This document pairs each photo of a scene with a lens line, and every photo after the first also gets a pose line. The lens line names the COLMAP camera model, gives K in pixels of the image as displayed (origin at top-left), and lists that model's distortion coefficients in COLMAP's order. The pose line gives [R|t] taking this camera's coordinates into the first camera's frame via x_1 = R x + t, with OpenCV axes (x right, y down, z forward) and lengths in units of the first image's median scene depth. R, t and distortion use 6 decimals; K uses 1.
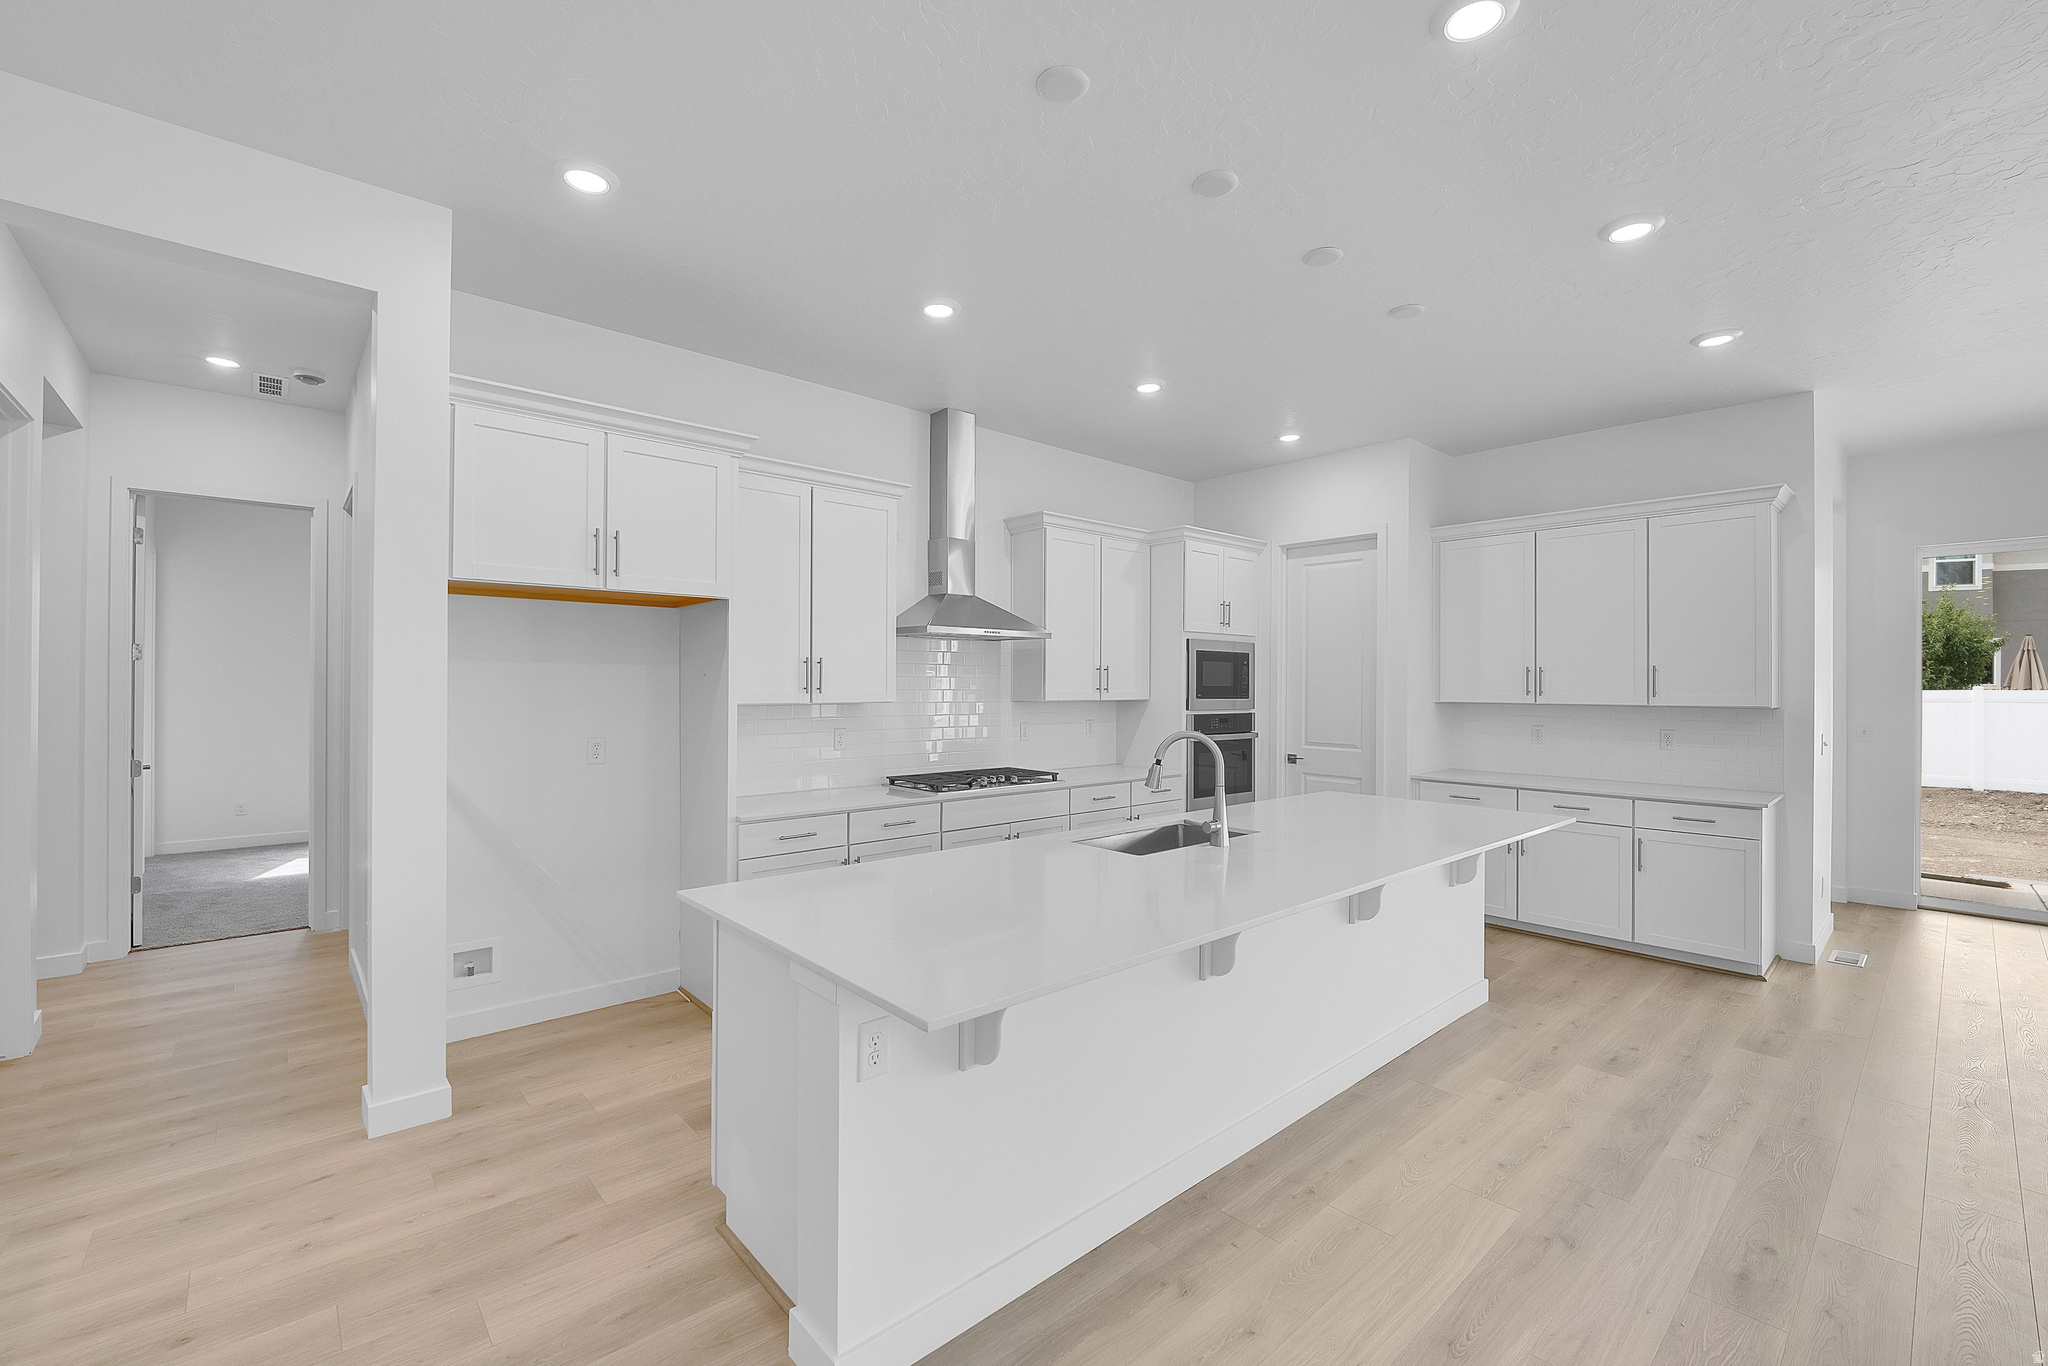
lens RADIAL K [[851.5, 0, 1022.5], [0, 851.5, 681.2], [0, 0, 1]] dist [-0.009212, -0.001165]
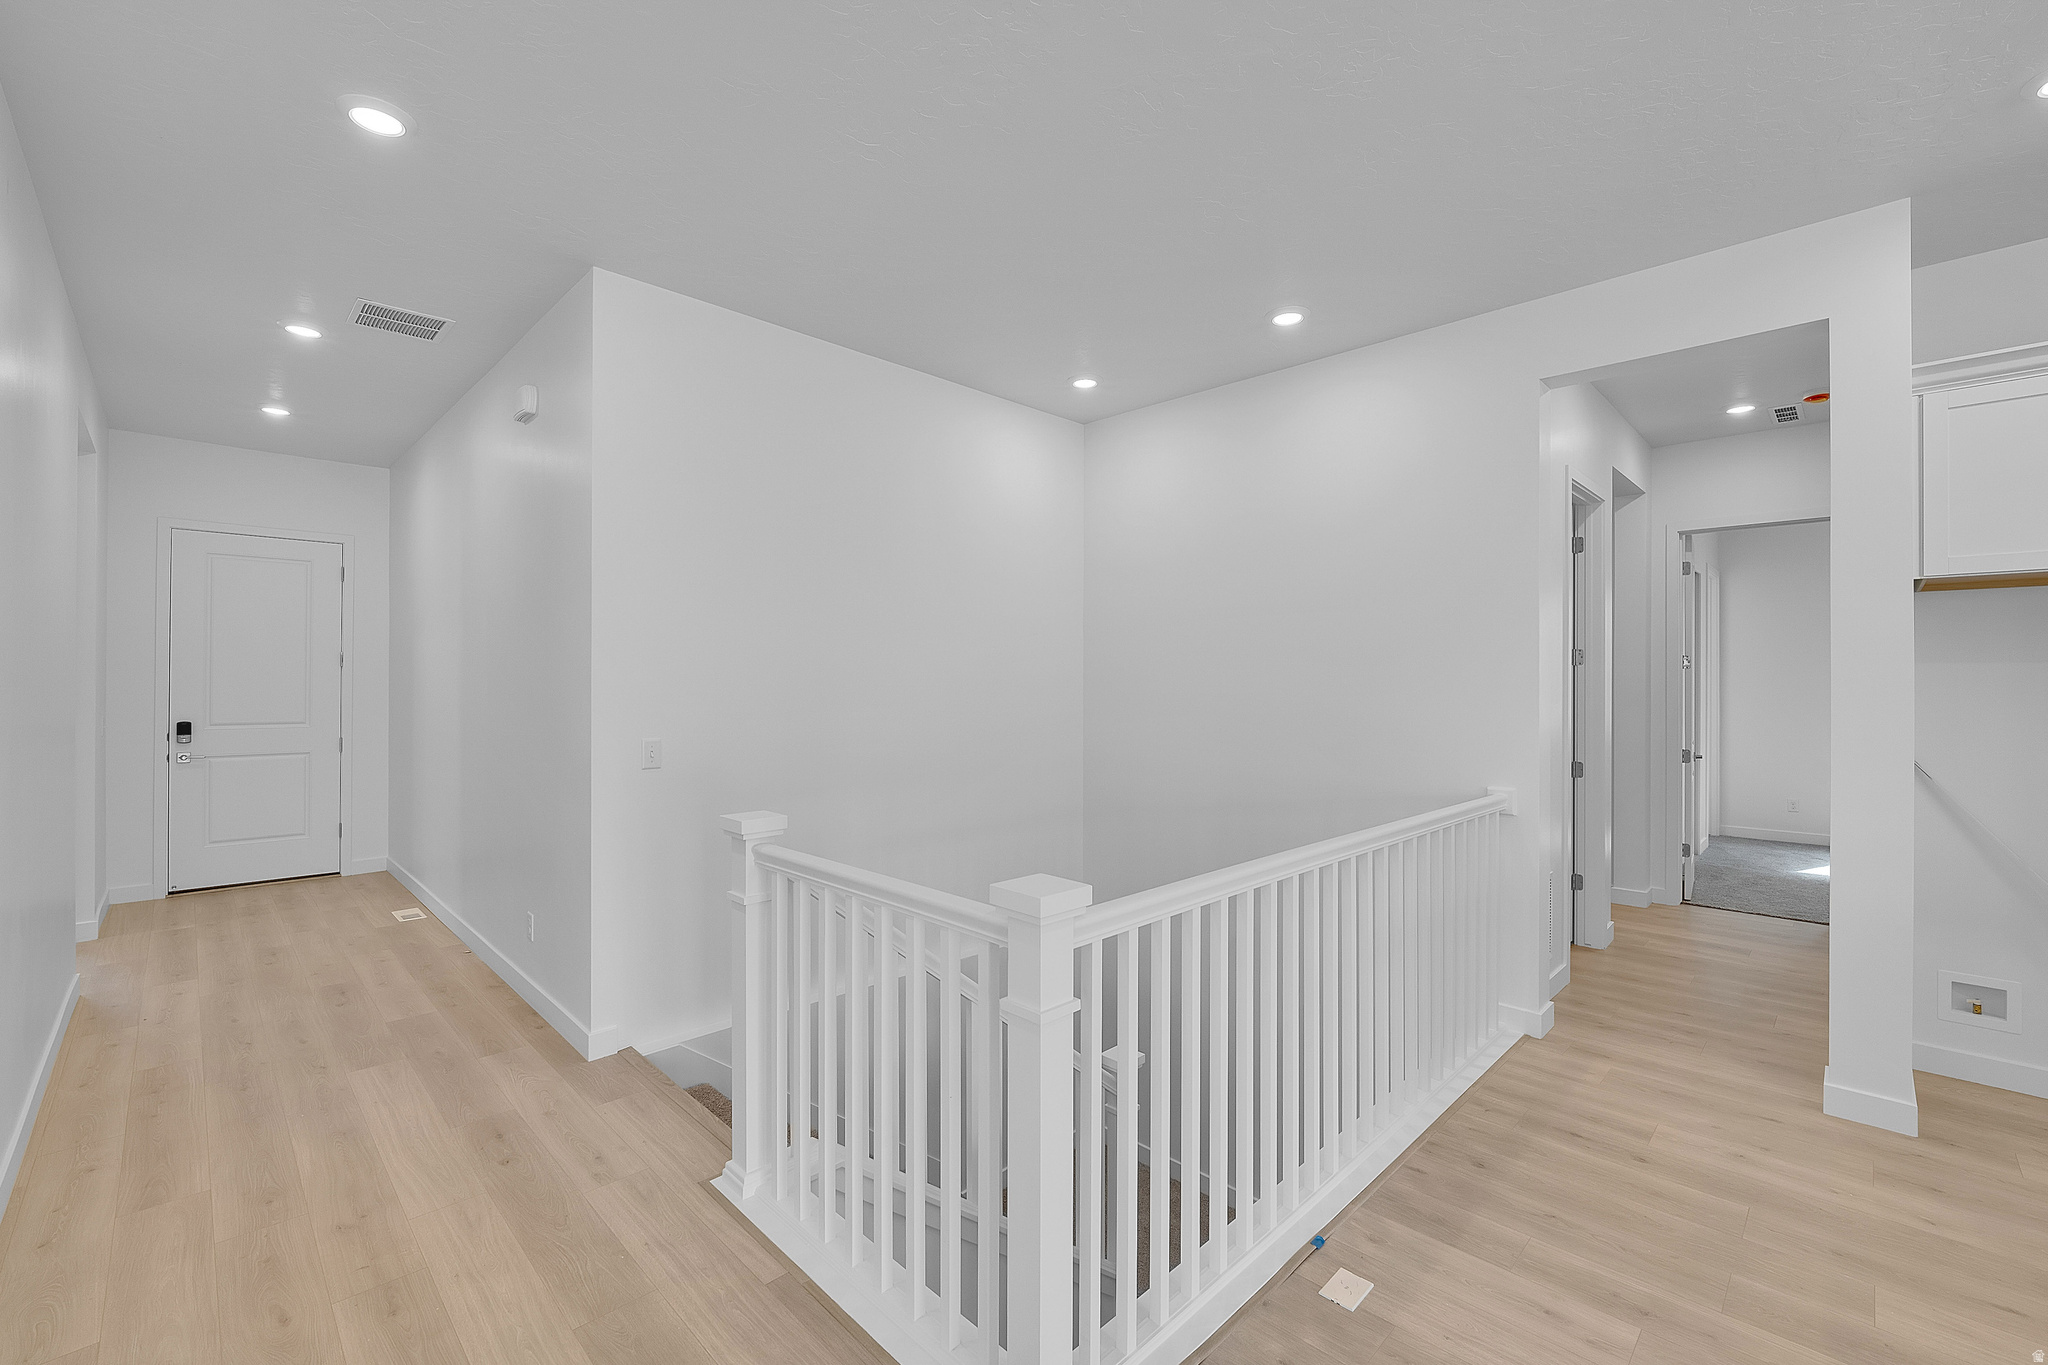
lens RADIAL K [[851.5, 0, 1030.8], [0, 851.5, 679.5], [0, 0, 1]] dist [-0.009212, -0.001165]
pose [[0.058441, -0.009362, -0.998247, 0.139527], [-0.000443, 0.999956, -0.009404, 0.002747], [0.998291, 0.000992, 0.058434, -0.038451]]
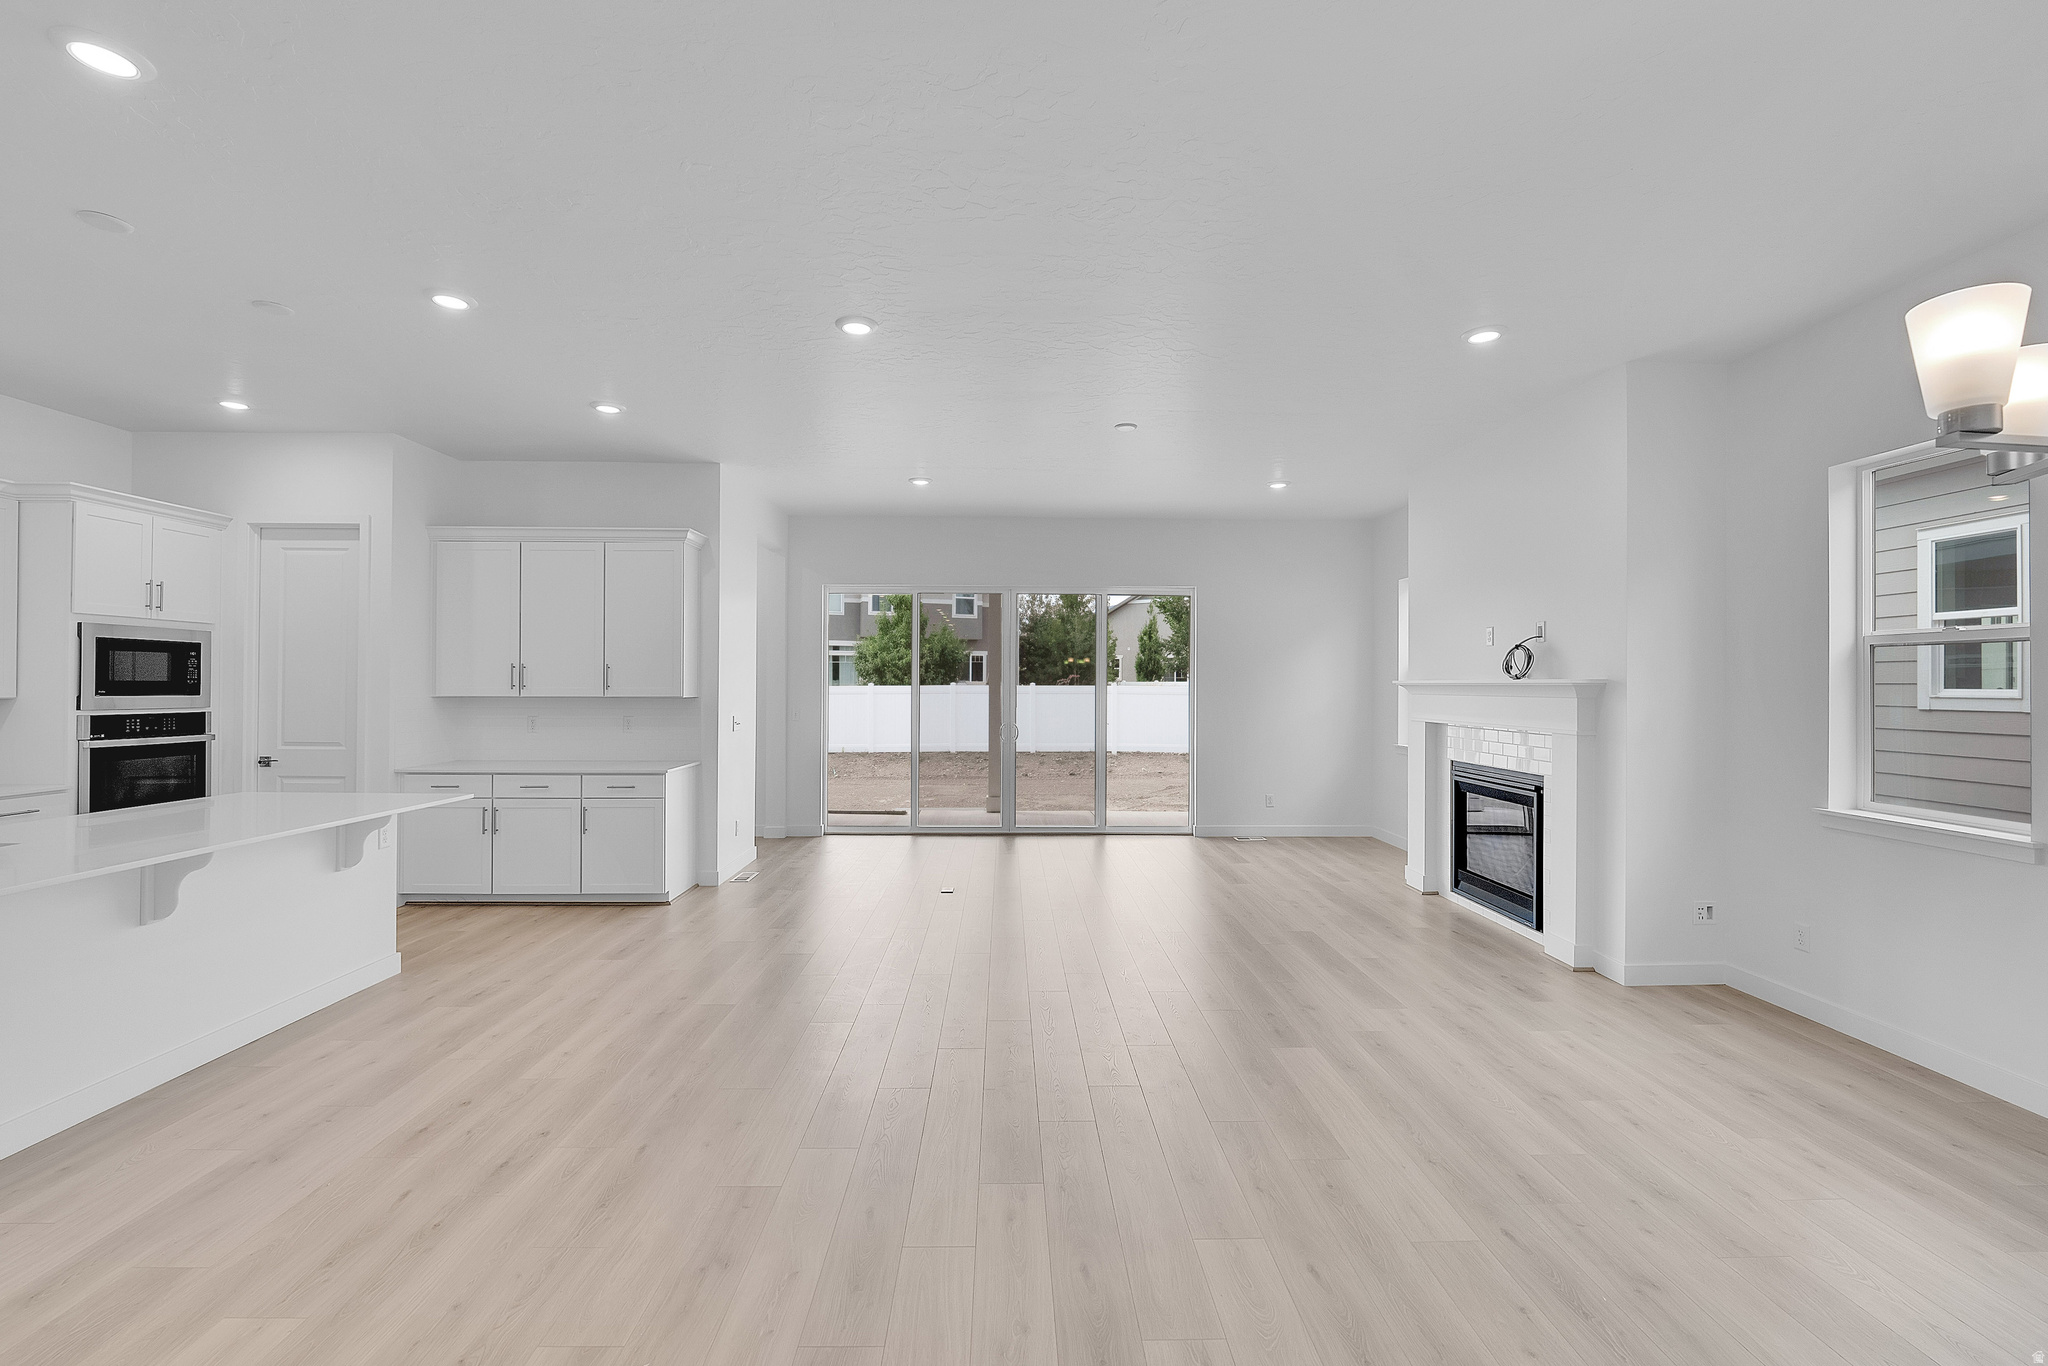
lens RADIAL K [[851.5, 0, 1017.7], [0, 851.5, 682.1], [0, 0, 1]] dist [-0.009212, -0.001165]
pose [[0.653813, 0.000659, 0.756656, 0.218190], [-0.004018, 0.999989, 0.002601, 0.001953], [-0.756646, -0.004740, 0.653808, -0.259492]]
